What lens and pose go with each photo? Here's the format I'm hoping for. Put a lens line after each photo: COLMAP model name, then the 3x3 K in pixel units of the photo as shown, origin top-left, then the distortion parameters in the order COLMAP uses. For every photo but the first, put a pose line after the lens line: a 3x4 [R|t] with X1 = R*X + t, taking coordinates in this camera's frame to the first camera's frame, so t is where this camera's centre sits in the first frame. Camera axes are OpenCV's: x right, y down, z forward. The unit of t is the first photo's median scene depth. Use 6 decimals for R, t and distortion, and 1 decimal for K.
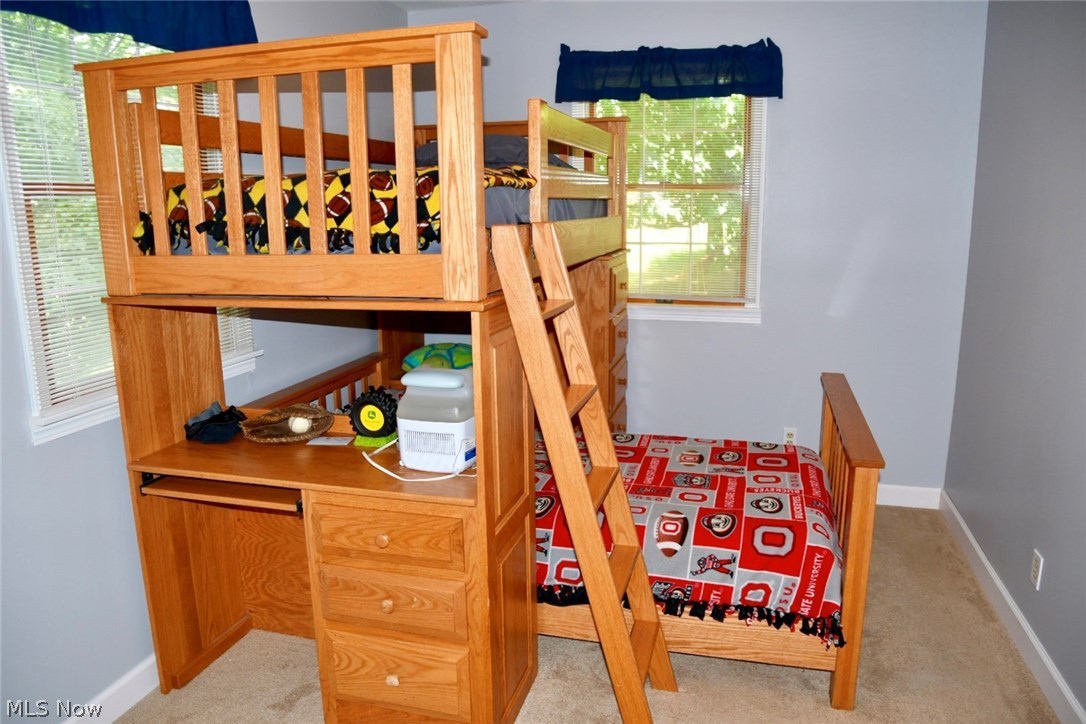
lens RADIAL K [[759.1, 0, 543.0], [0, 759.1, 362.0], [0, 0, 1]] dist [-0.123116, 0.072898]
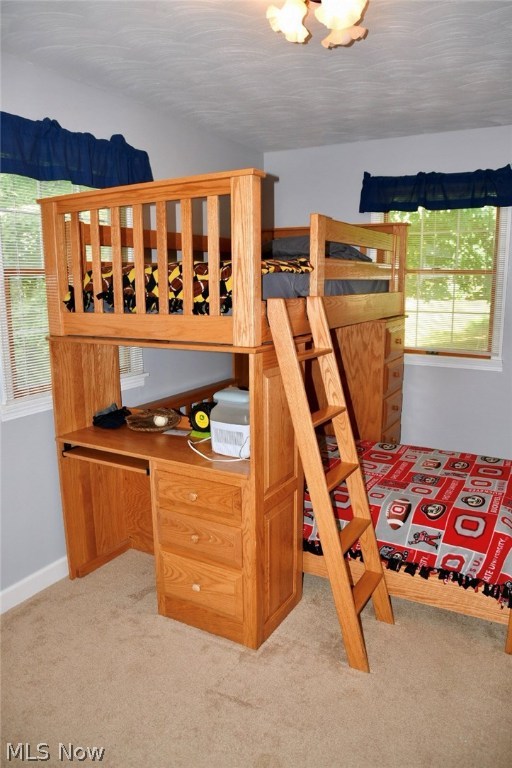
lens RADIAL K [[536.8, 0, 272.2], [0, 536.8, 383.7], [0, 0, 1]] dist [-0.123116, 0.072898]
pose [[0.972348, 0.050736, -0.227960, 0.163222], [-0.053723, 0.998532, -0.006911, -0.000123], [0.227275, 0.018967, 0.973646, -0.046242]]
